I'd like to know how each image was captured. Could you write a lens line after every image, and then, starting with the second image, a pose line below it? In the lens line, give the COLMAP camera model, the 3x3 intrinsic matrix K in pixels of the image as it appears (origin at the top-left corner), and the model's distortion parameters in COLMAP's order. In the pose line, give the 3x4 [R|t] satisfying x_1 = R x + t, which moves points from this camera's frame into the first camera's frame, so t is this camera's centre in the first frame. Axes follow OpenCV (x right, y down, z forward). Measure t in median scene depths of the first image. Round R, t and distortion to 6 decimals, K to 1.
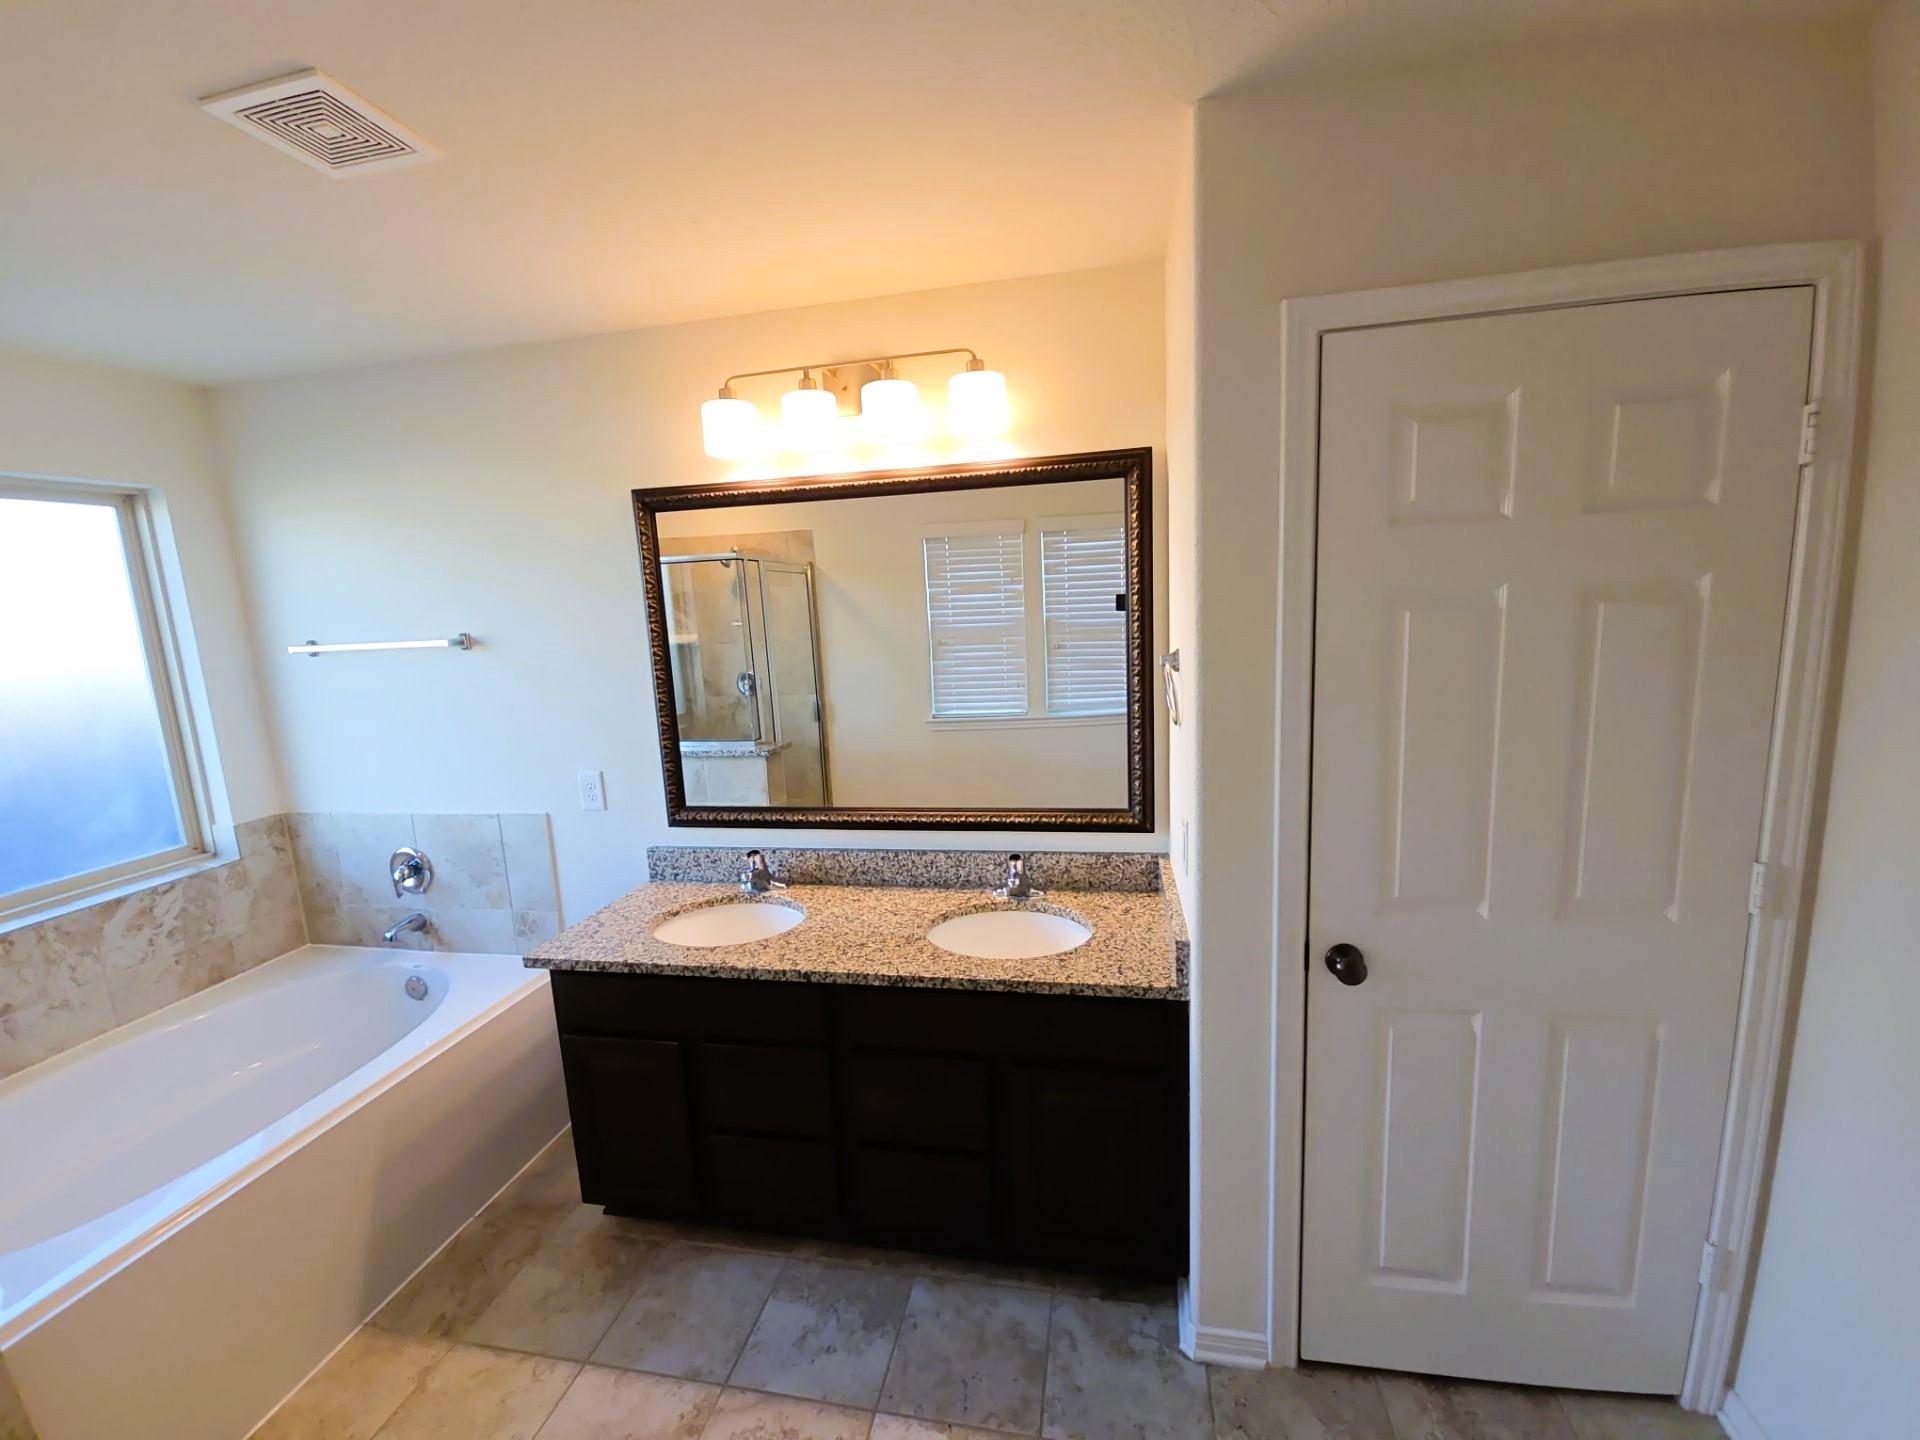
lens RADIAL K [[782.3, 0, 961.1], [0, 782.3, 725.7], [0, 0, 1]] dist [0.005544, -0.005547]
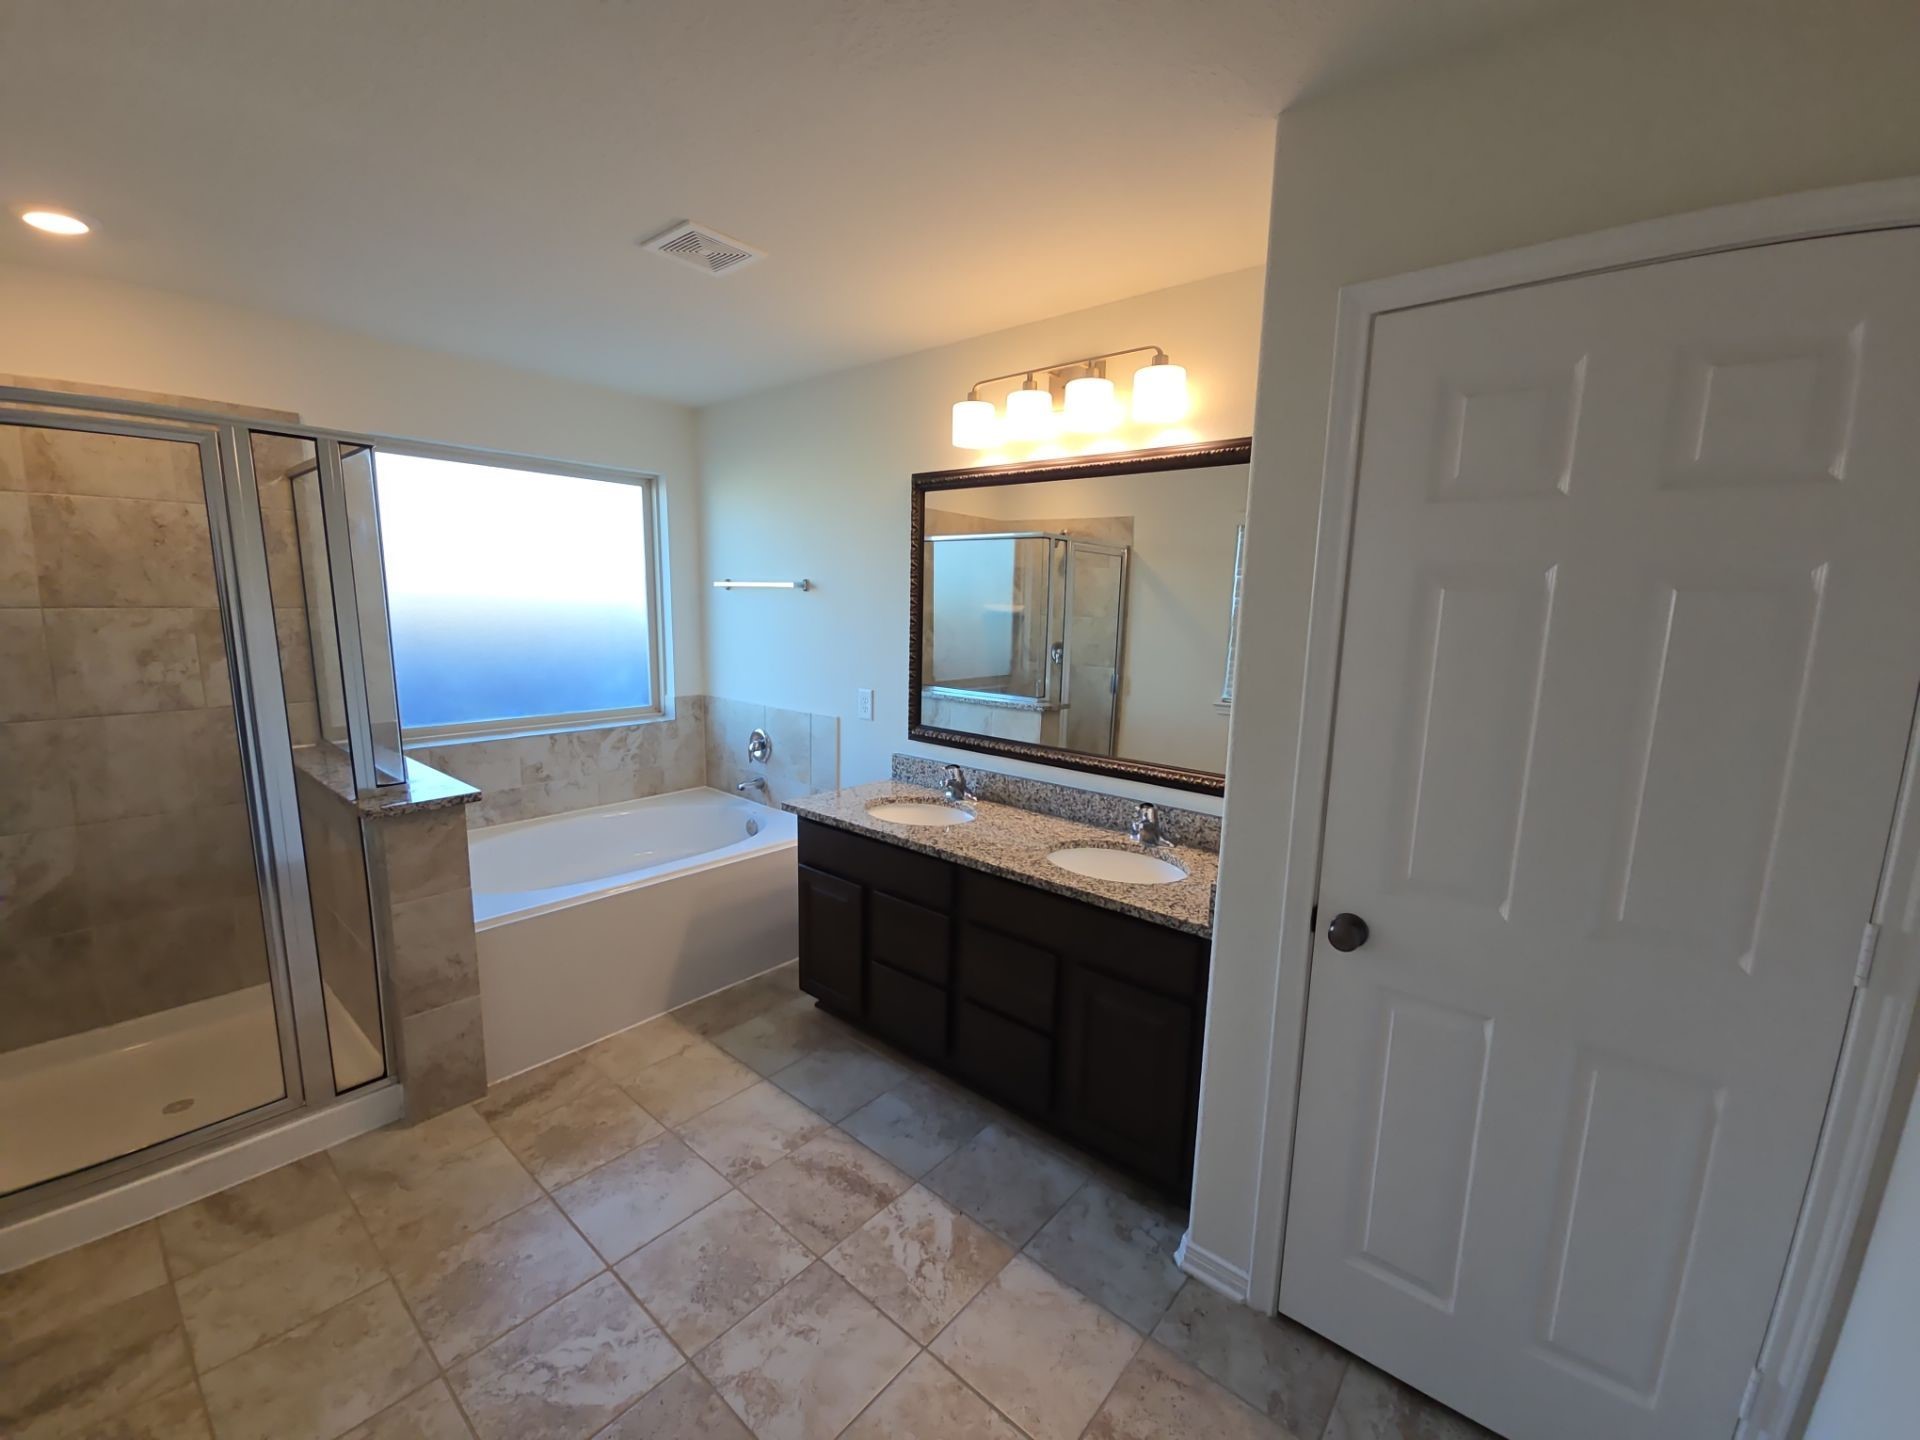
lens RADIAL K [[782.3, 0, 956.8], [0, 782.3, 724.7], [0, 0, 1]] dist [0.005544, -0.005547]
pose [[0.870608, 0.145816, -0.469871, 0.351454], [-0.141241, 0.988943, 0.045199, 0.044282], [0.471266, 0.027015, 0.881577, -0.107565]]
